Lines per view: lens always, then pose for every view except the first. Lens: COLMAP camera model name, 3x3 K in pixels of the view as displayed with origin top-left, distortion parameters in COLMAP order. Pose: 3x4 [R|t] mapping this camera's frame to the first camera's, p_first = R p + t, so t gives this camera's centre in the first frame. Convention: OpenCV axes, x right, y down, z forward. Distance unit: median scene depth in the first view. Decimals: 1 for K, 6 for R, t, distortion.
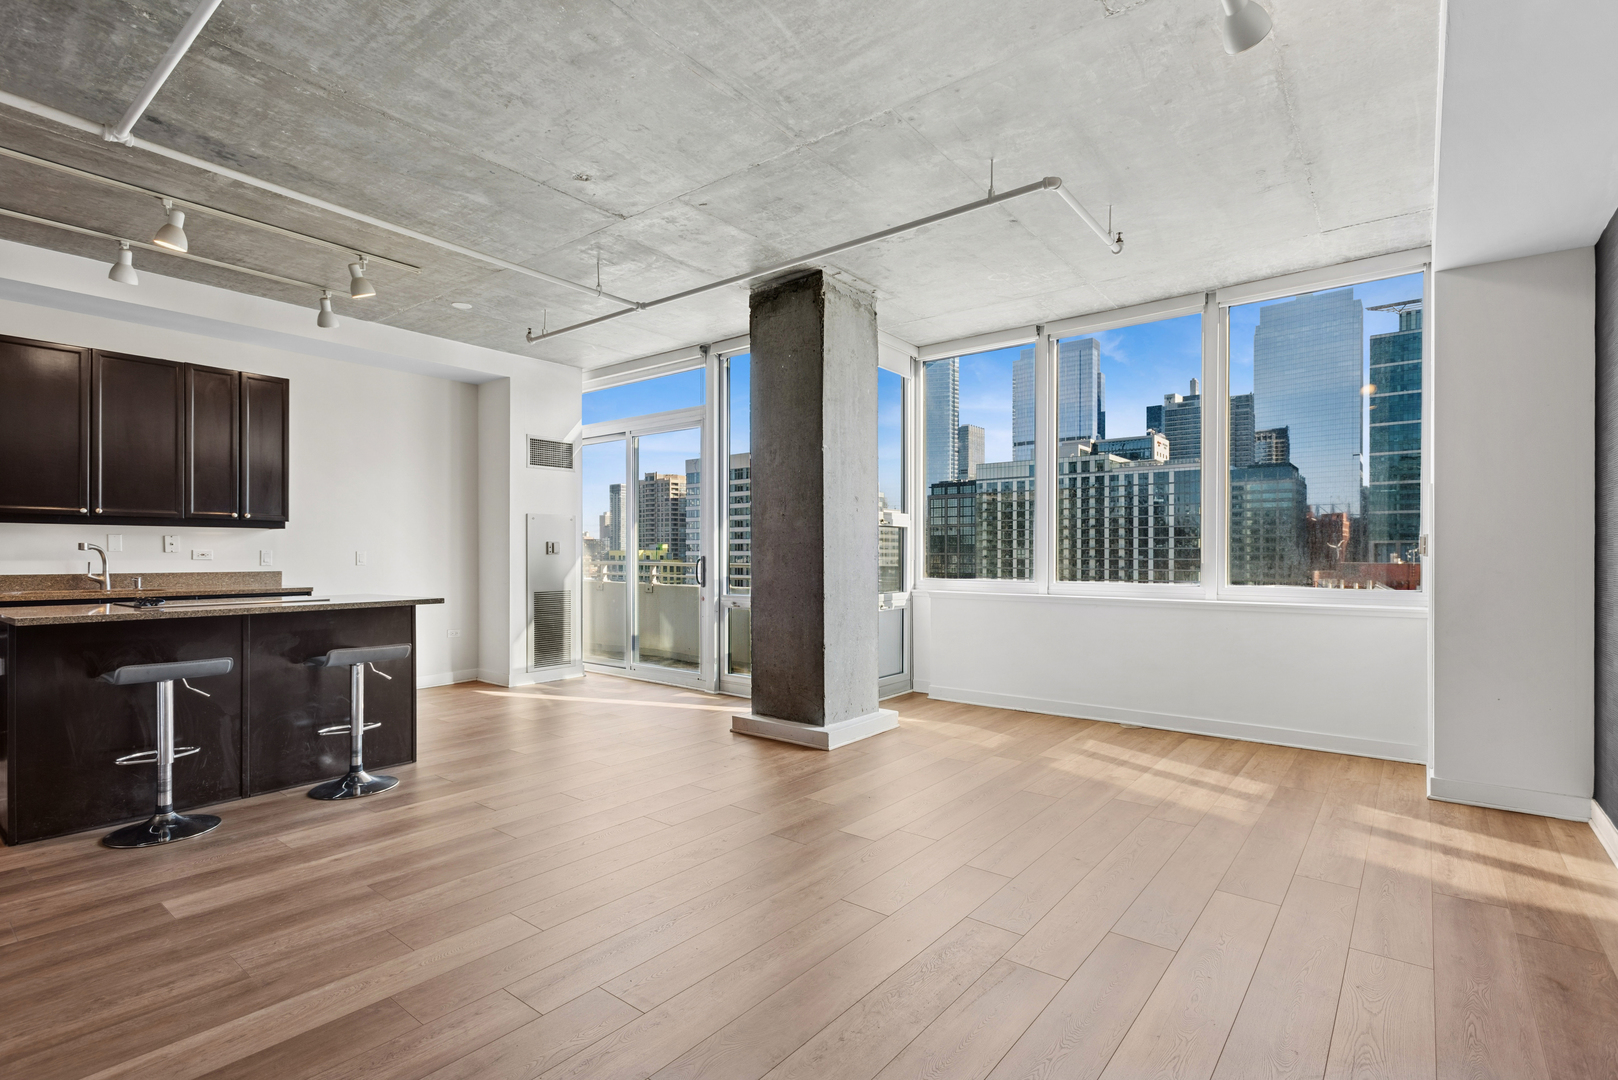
lens RADIAL K [[755.9, 0, 799.3], [0, 755.9, 552.8], [0, 0, 1]] dist [0.015042, -0.004439]
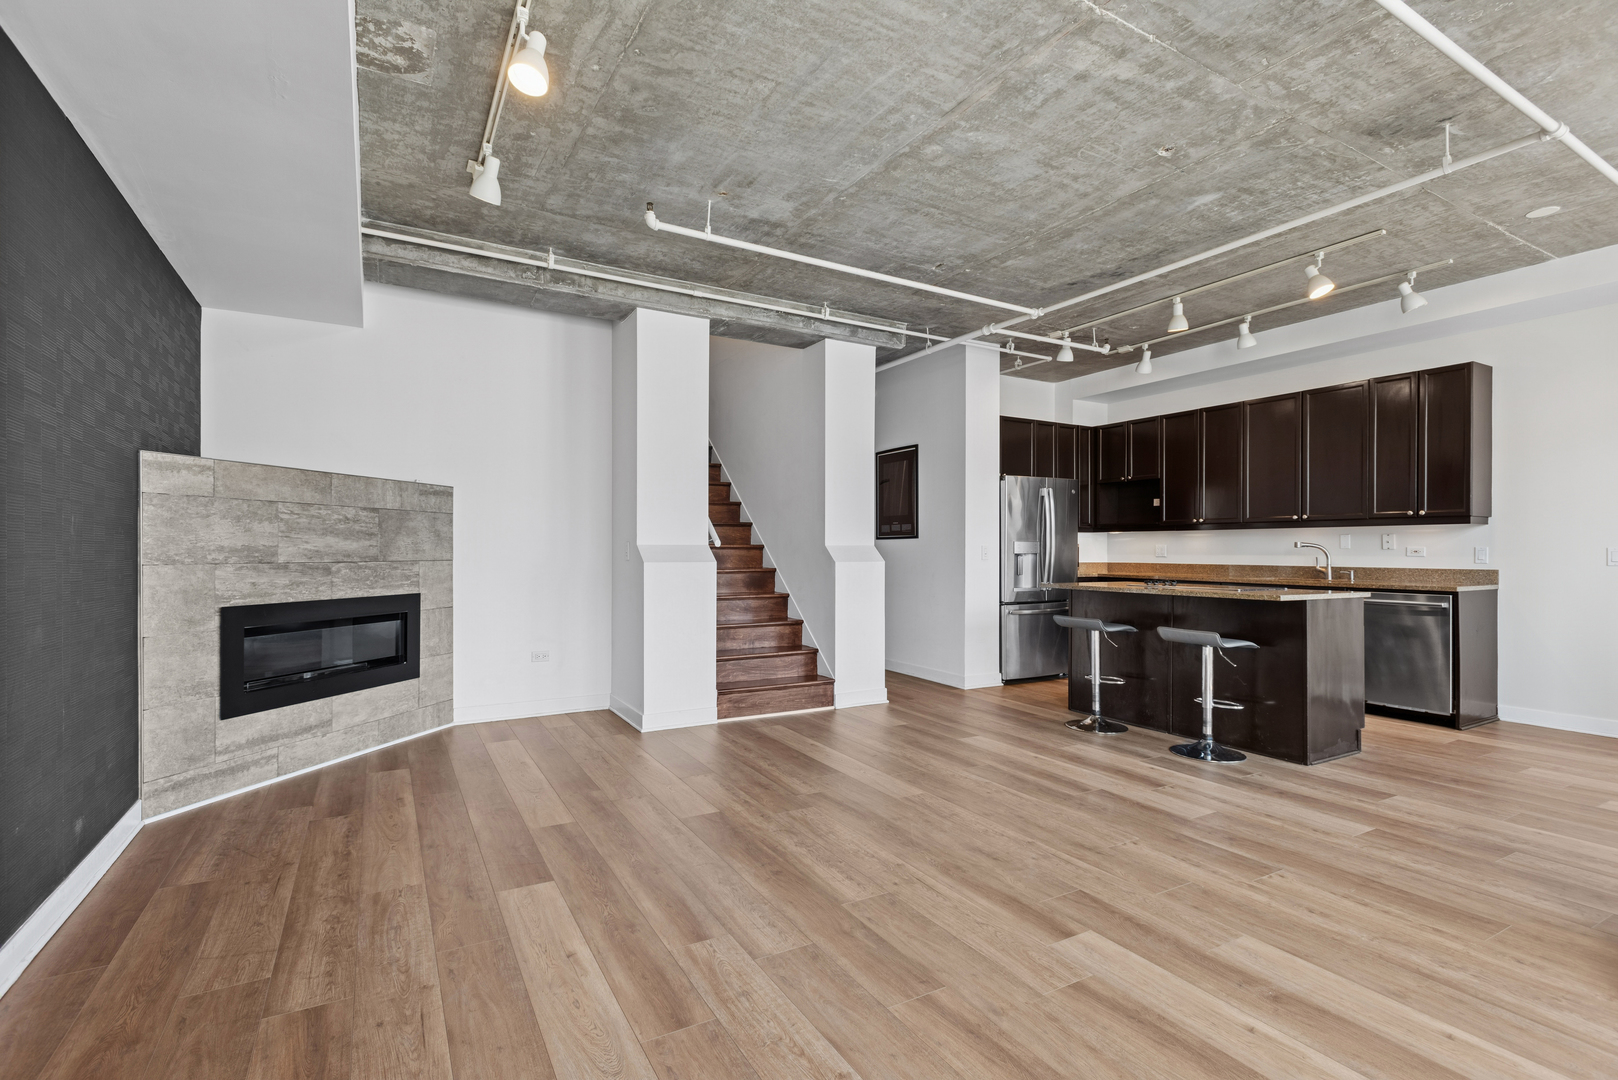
lens RADIAL K [[755.9, 0, 807.8], [0, 755.9, 547.8], [0, 0, 1]] dist [0.015042, -0.004439]
pose [[-0.355920, -0.005287, -0.934501, 0.416537], [-0.003567, 0.999984, -0.004299, 0.003759], [0.934509, 0.001803, -0.355934, 0.504020]]
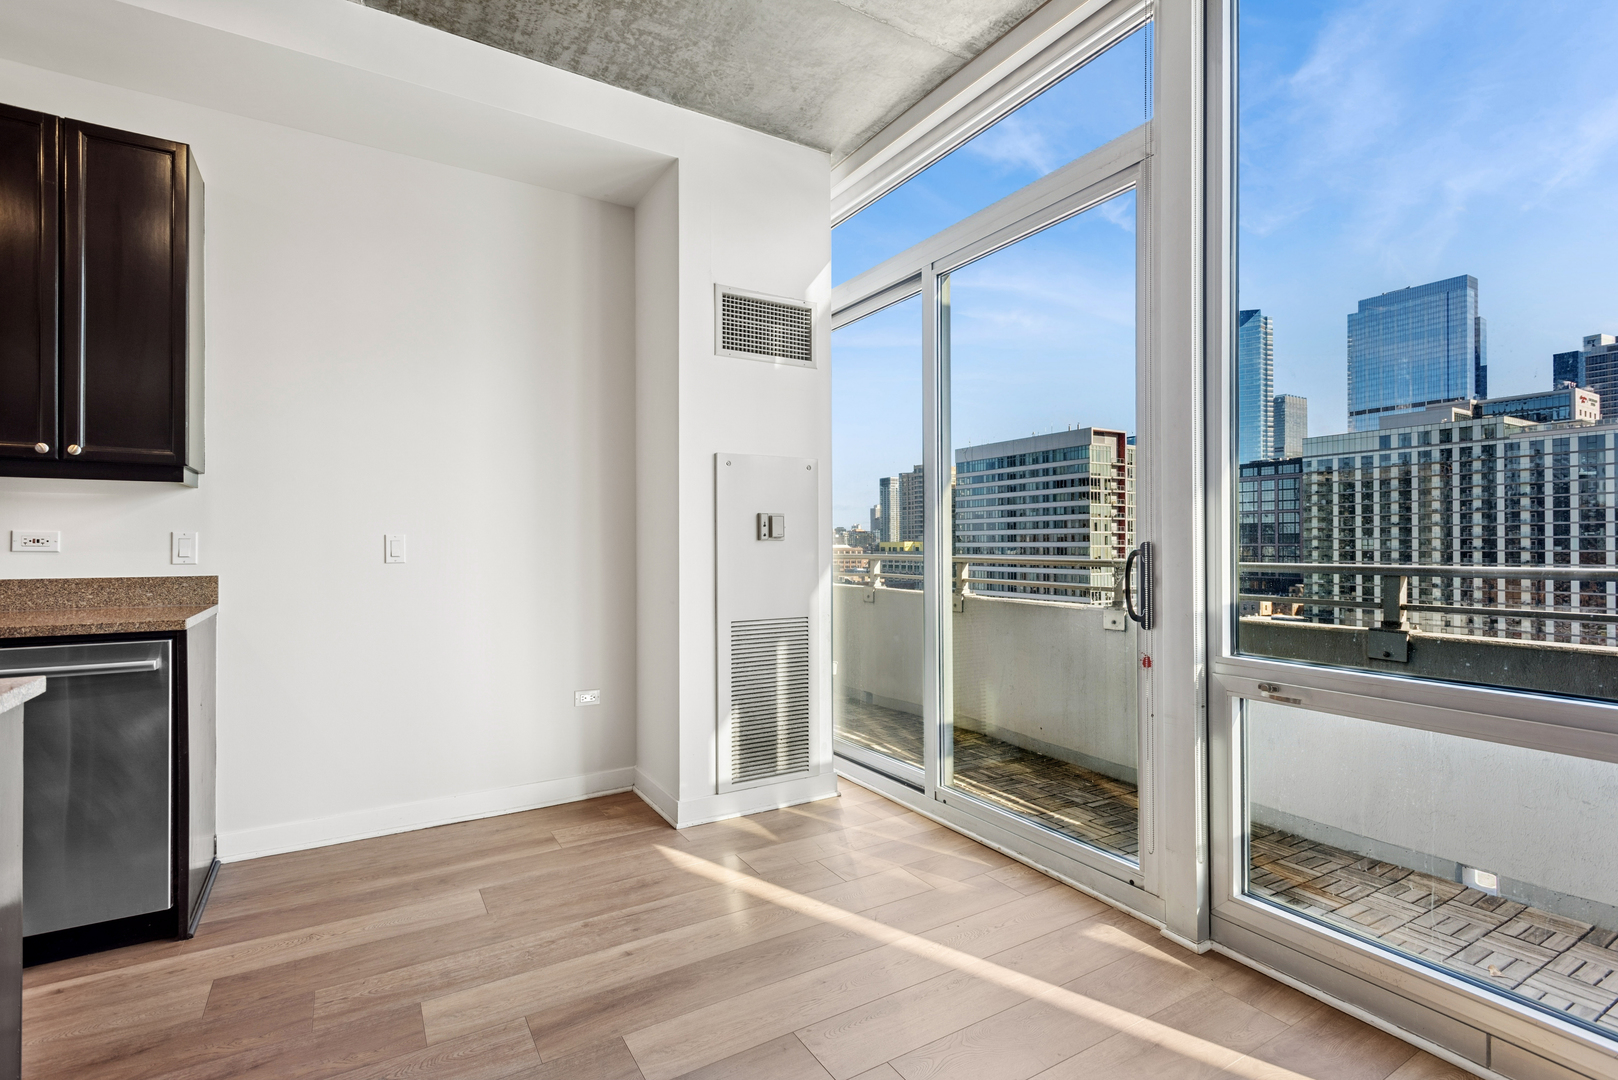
lens RADIAL K [[755.9, 0, 806.3], [0, 755.9, 541.0], [0, 0, 1]] dist [0.015042, -0.004439]
pose [[0.941892, -0.004381, -0.335888, -0.159002], [0.002874, 0.999983, -0.004984, 0.004866], [0.335904, 0.003729, 0.941889, 0.613208]]
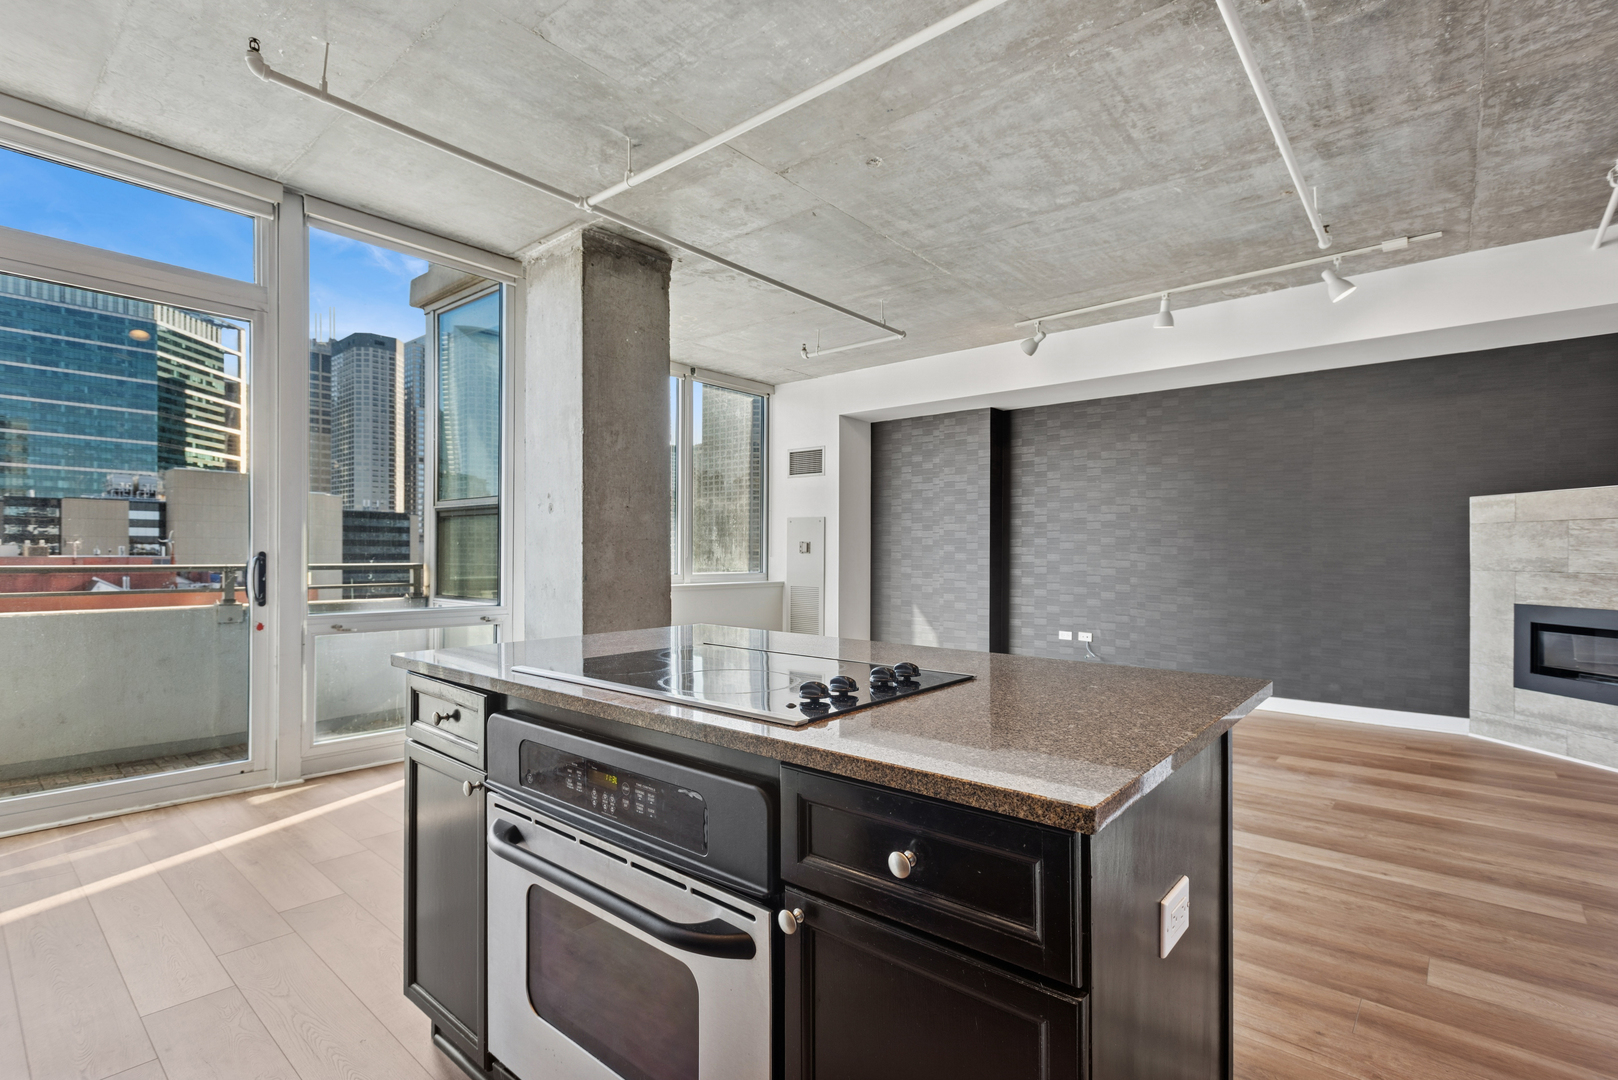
lens RADIAL K [[755.9, 0, 806.1], [0, 755.9, 558.9], [0, 0, 1]] dist [0.015042, -0.004439]
pose [[0.025474, -0.009580, 0.999630, -0.688657], [-0.007826, 0.999922, 0.009783, 0.000653], [-0.999645, -0.008073, 0.025397, 0.580298]]
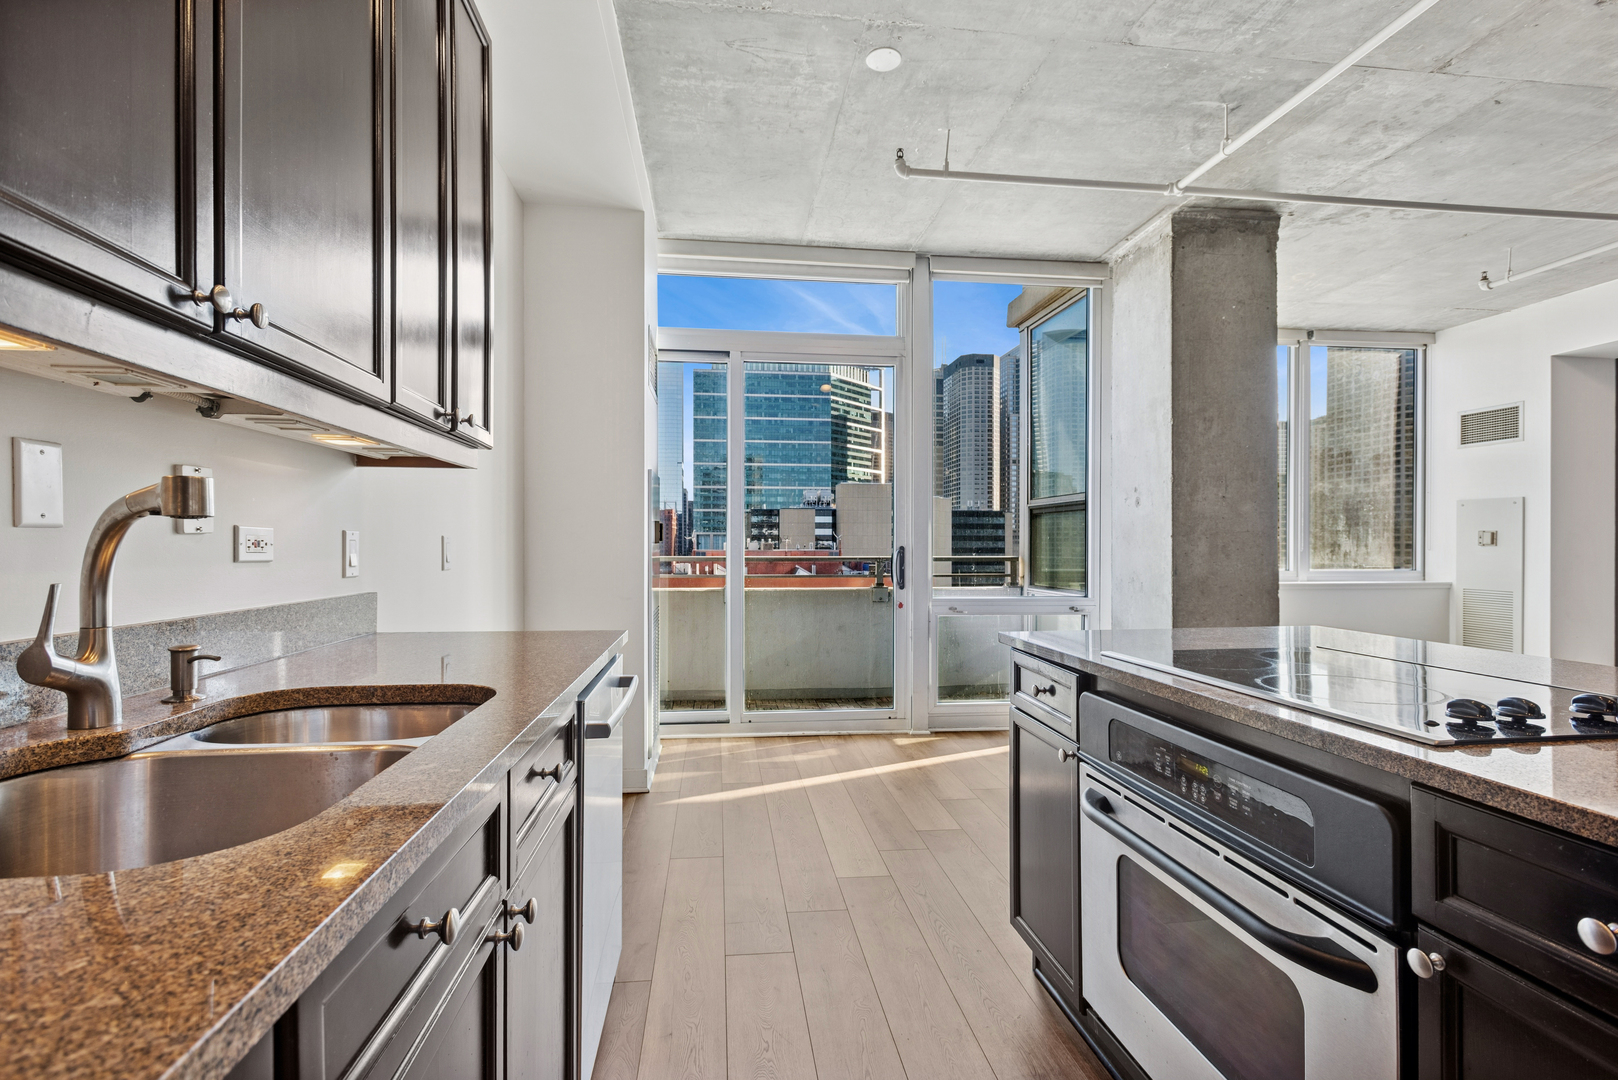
lens RADIAL K [[755.9, 0, 799.5], [0, 755.9, 541.2], [0, 0, 1]] dist [0.015042, -0.004439]
pose [[0.697021, 0.003047, 0.717044, -0.713265], [-0.002080, 0.999995, -0.002227, 0.001073], [-0.717048, 0.000061, 0.697024, 0.570918]]
